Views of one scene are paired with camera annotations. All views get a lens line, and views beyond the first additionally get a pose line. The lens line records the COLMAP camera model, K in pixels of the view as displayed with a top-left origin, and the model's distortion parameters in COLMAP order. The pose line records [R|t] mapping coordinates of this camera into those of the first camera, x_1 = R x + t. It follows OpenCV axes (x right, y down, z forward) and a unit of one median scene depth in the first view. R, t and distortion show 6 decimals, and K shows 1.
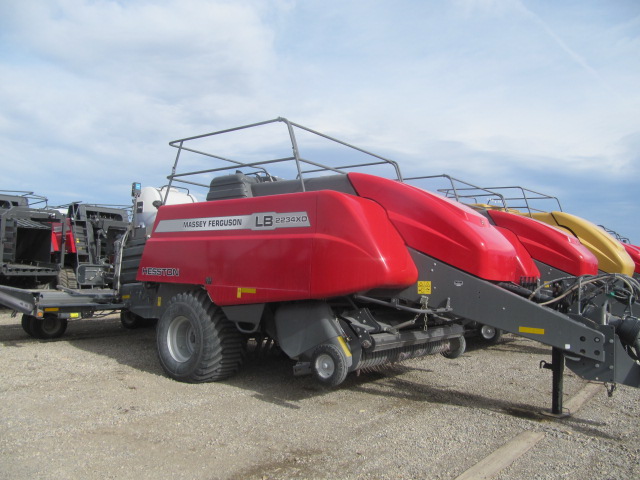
lens RADIAL K [[526.3, 0, 317.7], [0, 526.3, 240.2], [0, 0, 1]] dist [-0.053175, 0.021125]
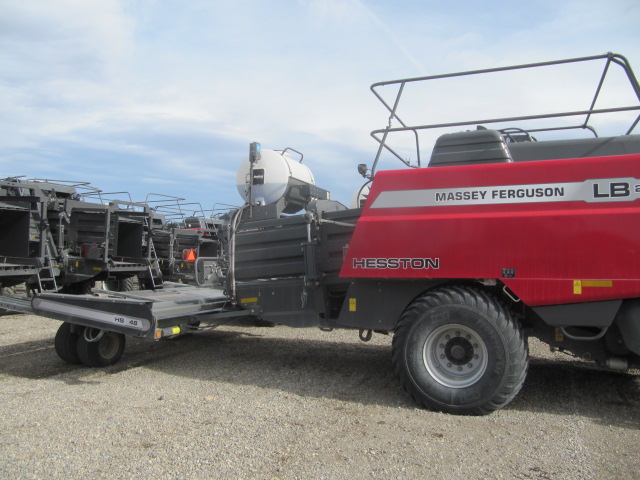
lens RADIAL K [[526.3, 0, 317.7], [0, 526.3, 240.2], [0, 0, 1]] dist [-0.053175, 0.021125]
pose [[0.959491, -0.024425, 0.280678, -0.656578], [0.016009, 0.999352, 0.032242, 0.004406], [-0.281283, -0.026442, 0.959260, 0.378382]]
